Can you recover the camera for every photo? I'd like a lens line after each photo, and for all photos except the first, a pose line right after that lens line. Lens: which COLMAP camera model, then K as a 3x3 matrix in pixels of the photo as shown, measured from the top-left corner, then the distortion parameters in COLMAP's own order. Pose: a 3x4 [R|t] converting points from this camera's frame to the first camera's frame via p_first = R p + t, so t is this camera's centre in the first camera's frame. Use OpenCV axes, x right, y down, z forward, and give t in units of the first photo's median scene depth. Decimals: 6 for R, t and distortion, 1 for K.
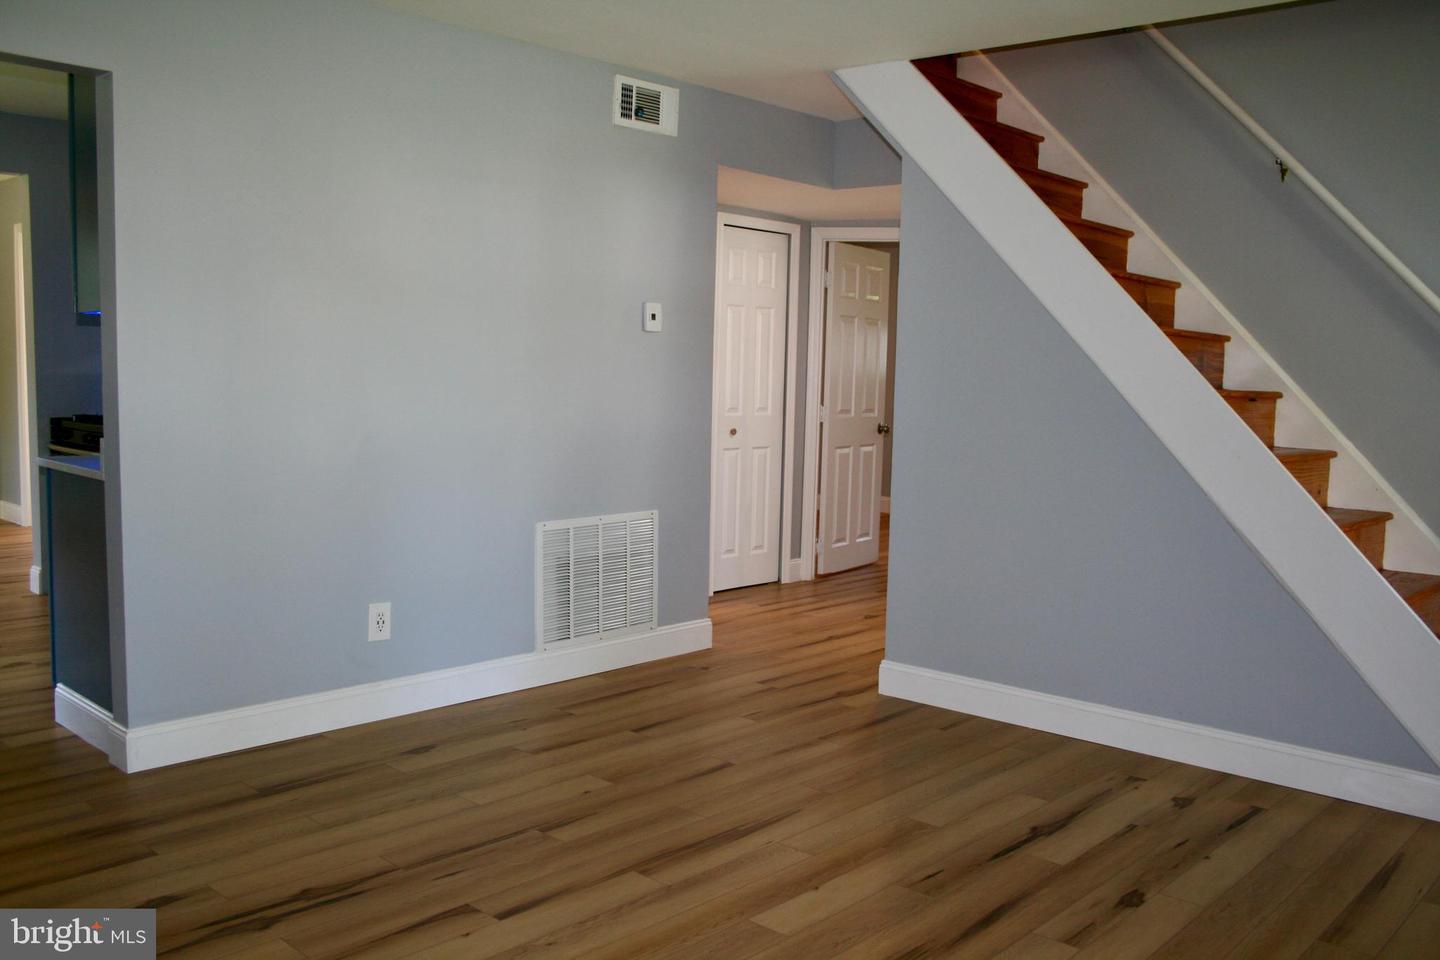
lens RADIAL K [[1244.9, 0, 725.5], [0, 1244.9, 484.7], [0, 0, 1]] dist [-0.151756, 0.143642]
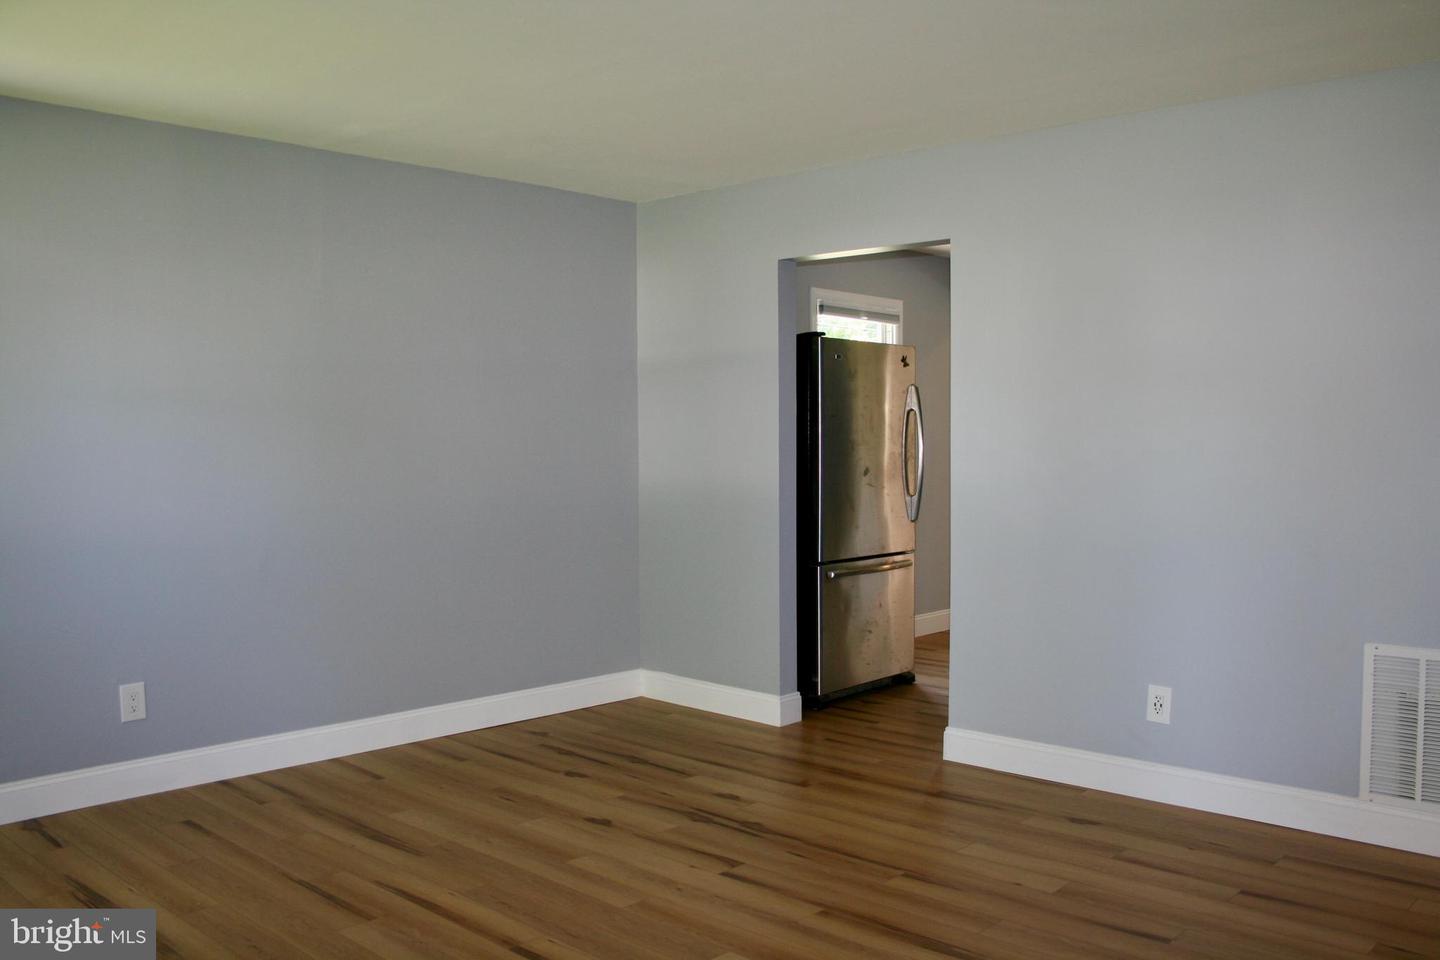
lens RADIAL K [[1244.9, 0, 725.5], [0, 1244.9, 484.7], [0, 0, 1]] dist [-0.151756, 0.143642]
pose [[-0.012620, 0.020341, -0.999713, 0.843503], [-0.092692, 0.995464, 0.021425, -0.067413], [0.995615, 0.092936, -0.010677, 0.731674]]
